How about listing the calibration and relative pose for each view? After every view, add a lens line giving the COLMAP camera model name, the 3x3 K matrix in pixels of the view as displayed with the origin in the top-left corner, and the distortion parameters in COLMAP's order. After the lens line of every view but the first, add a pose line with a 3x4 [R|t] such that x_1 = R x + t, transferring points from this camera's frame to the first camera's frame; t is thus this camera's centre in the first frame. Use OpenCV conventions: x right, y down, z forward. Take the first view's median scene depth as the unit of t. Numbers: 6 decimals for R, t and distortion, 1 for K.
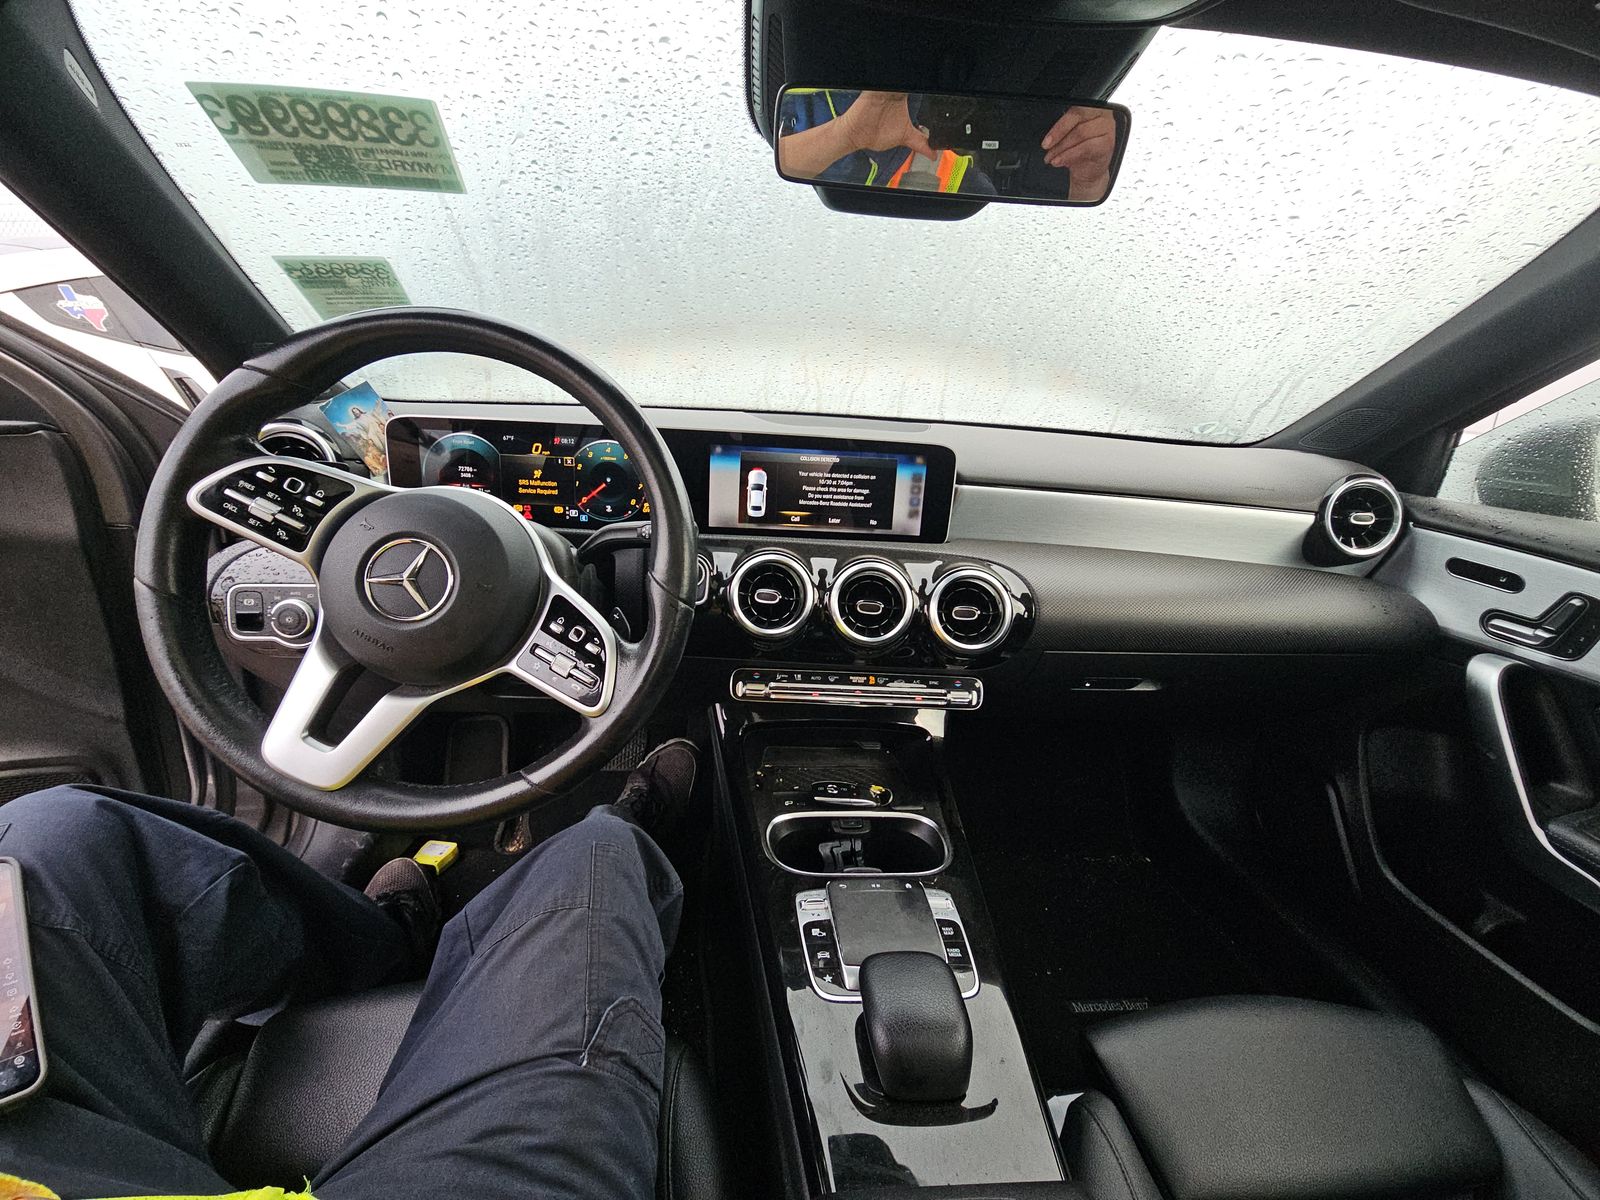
lens RADIAL K [[647.3, 0, 799.2], [0, 647.3, 580.0], [0, 0, 1]] dist [0.001421, -0.002902]
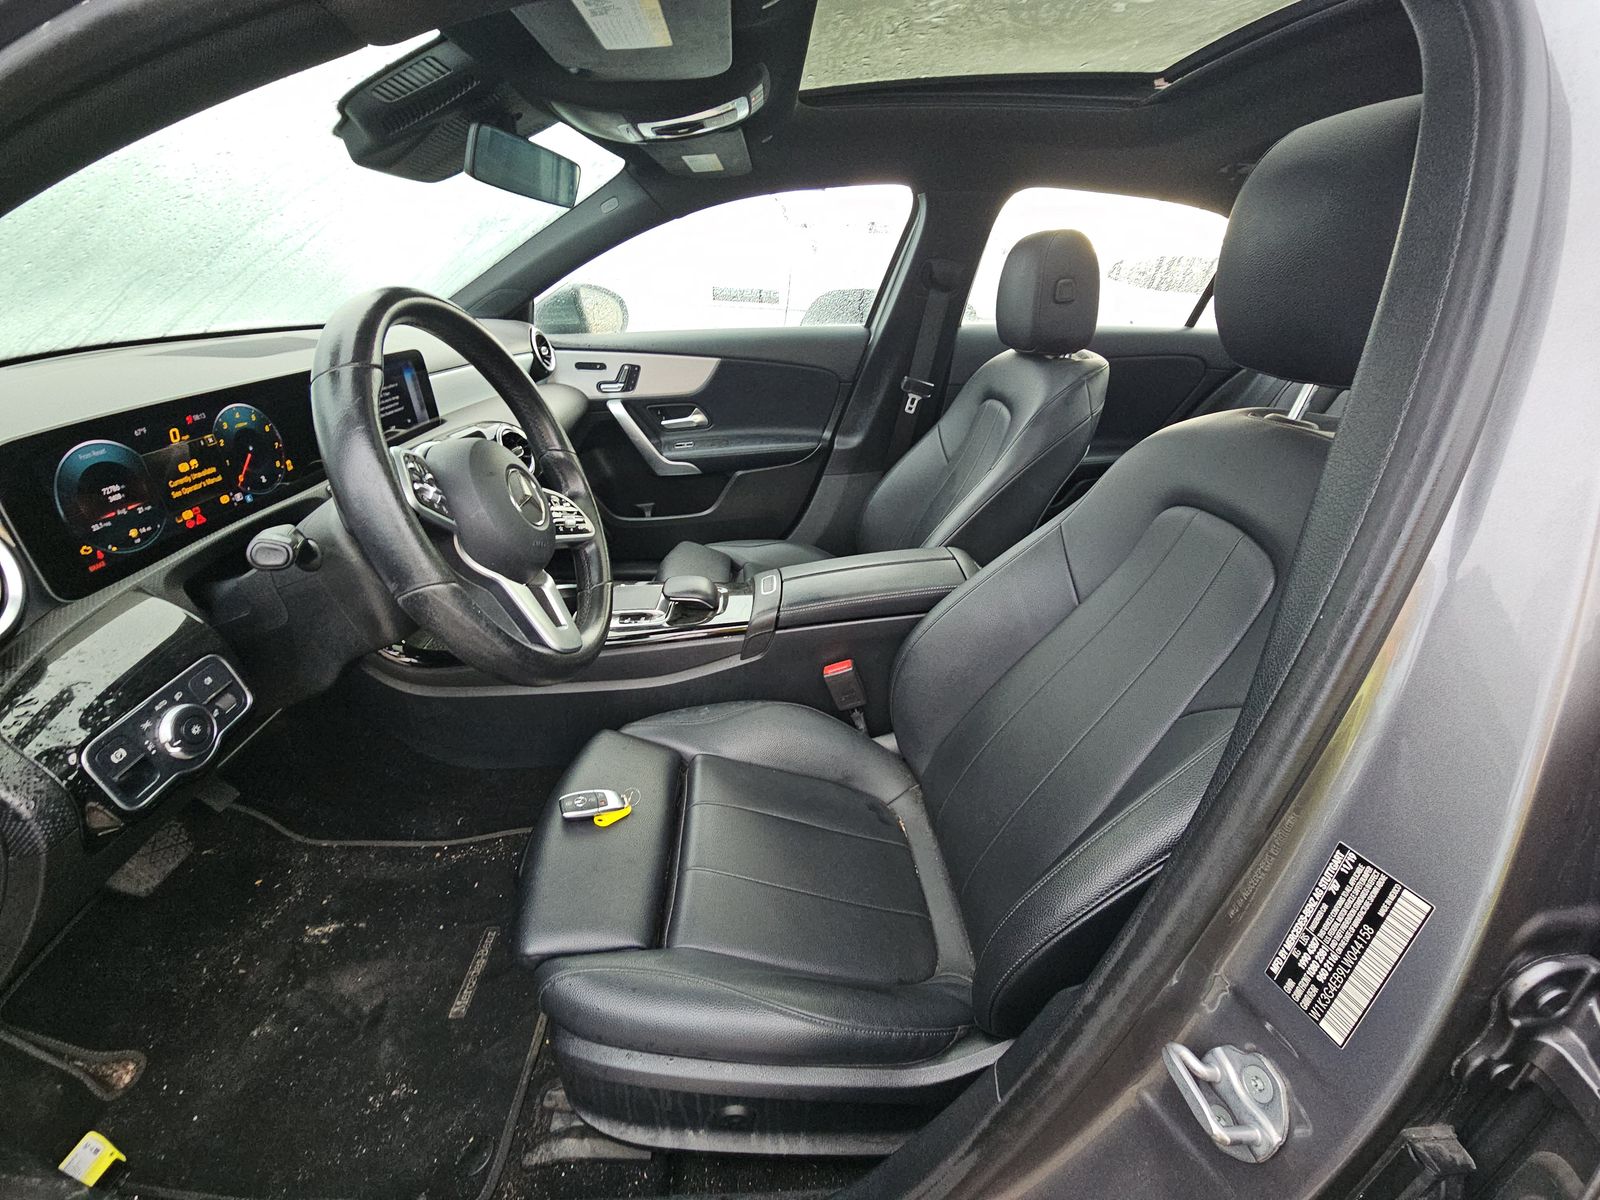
lens RADIAL K [[653.1, 0, 800.9], [0, 653.1, 578.1], [0, 0, 1]] dist [-0.000495, 0.000101]
pose [[0.019302, -0.476949, 0.878719, -1.325122], [0.276599, 0.847128, 0.453726, -0.228447], [-0.960792, 0.234295, 0.148275, 0.183615]]
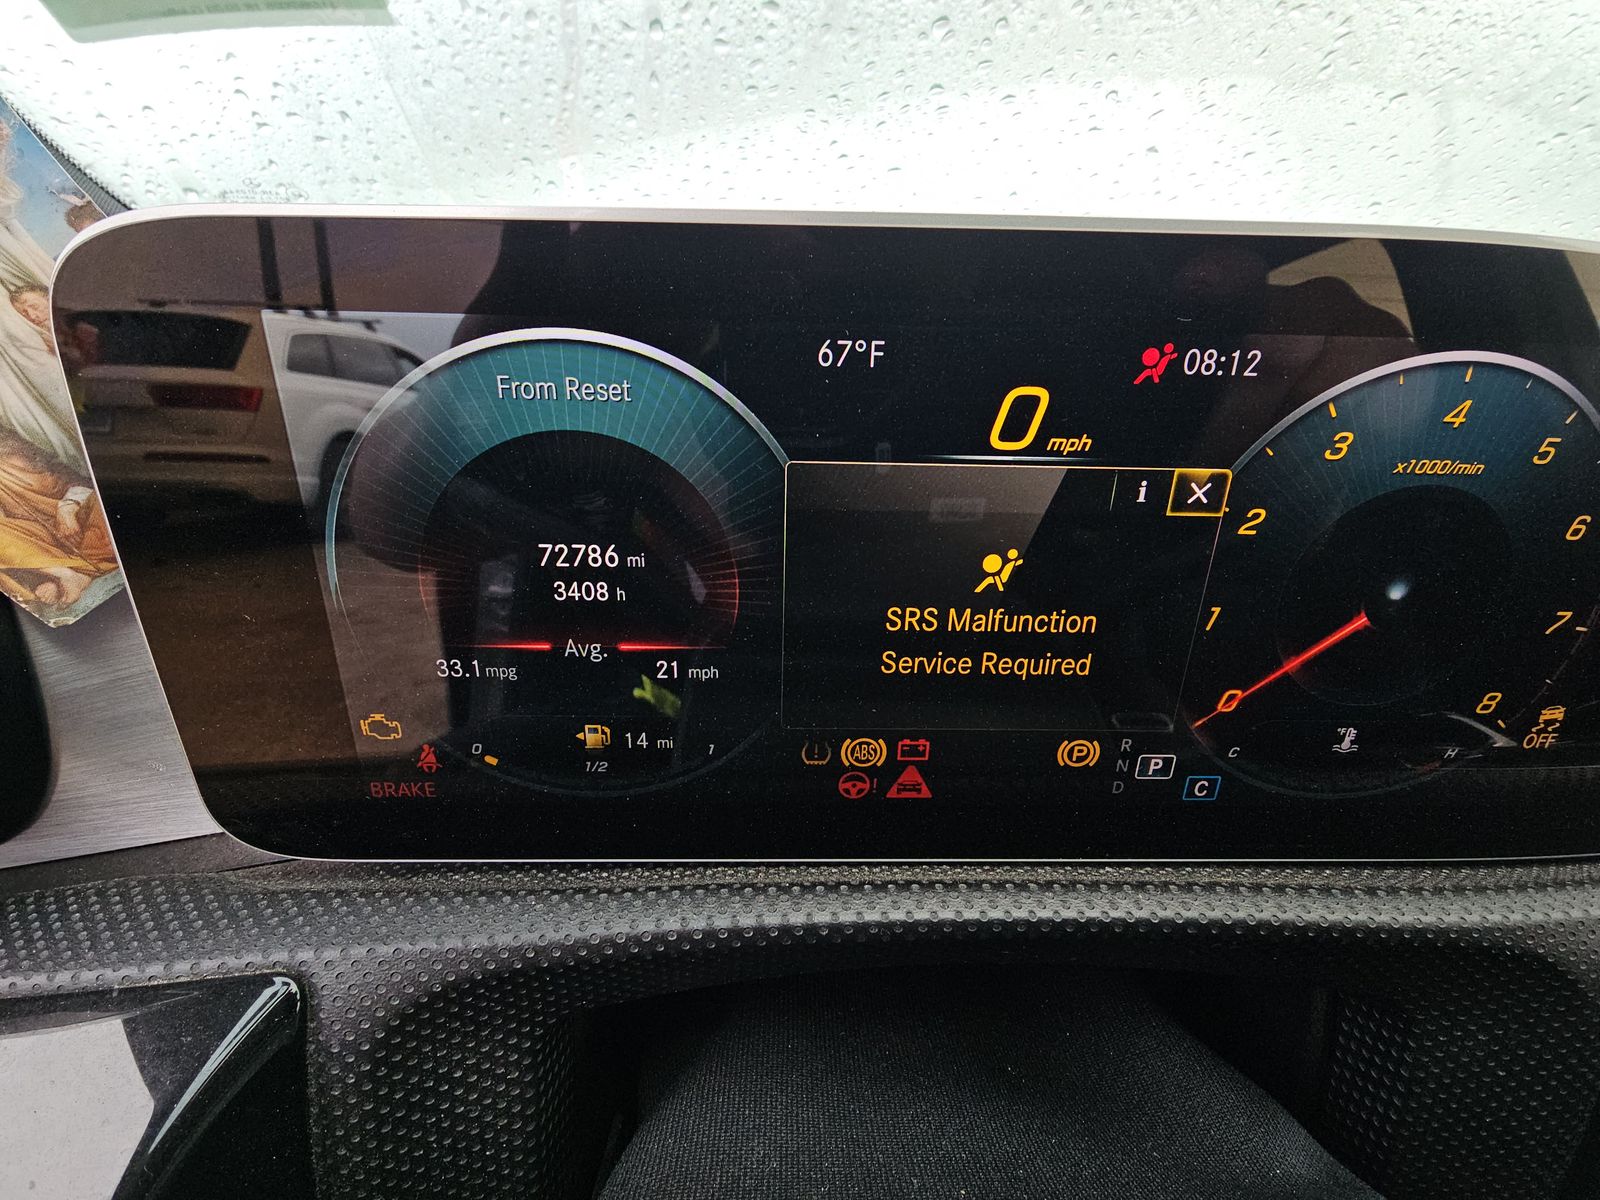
lens RADIAL K [[647.3, 0, 799.2], [0, 647.3, 580.0], [0, 0, 1]] dist [0.001421, -0.002902]
pose [[0.998759, -0.015485, -0.047328, -0.500690], [0.019718, 0.995716, 0.090332, -0.198786], [0.045727, -0.091153, 0.994786, 0.929075]]
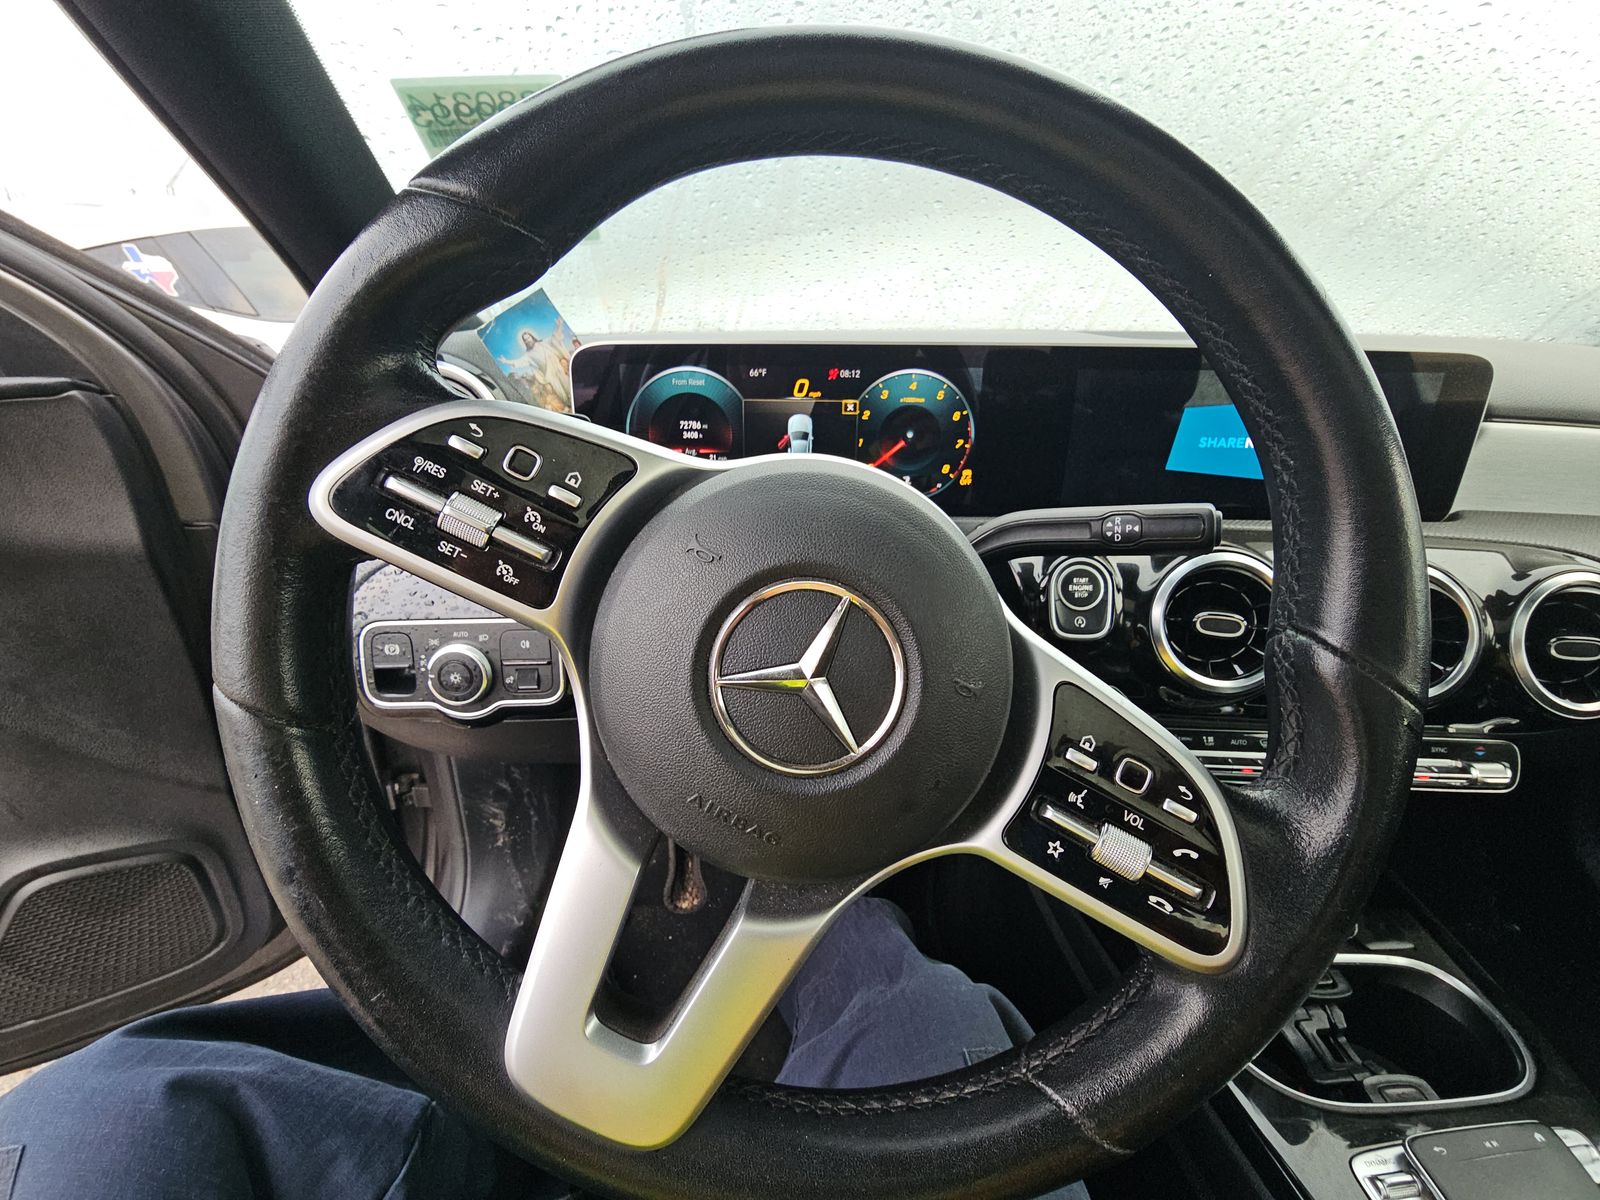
lens RADIAL K [[653.1, 0, 800.9], [0, 653.1, 578.1], [0, 0, 1]] dist [-0.000495, 0.000101]
pose [[0.996543, -0.018649, -0.080955, -0.396514], [0.023589, 0.997890, 0.060498, -0.064053], [0.079656, -0.062198, 0.994880, 0.398739]]
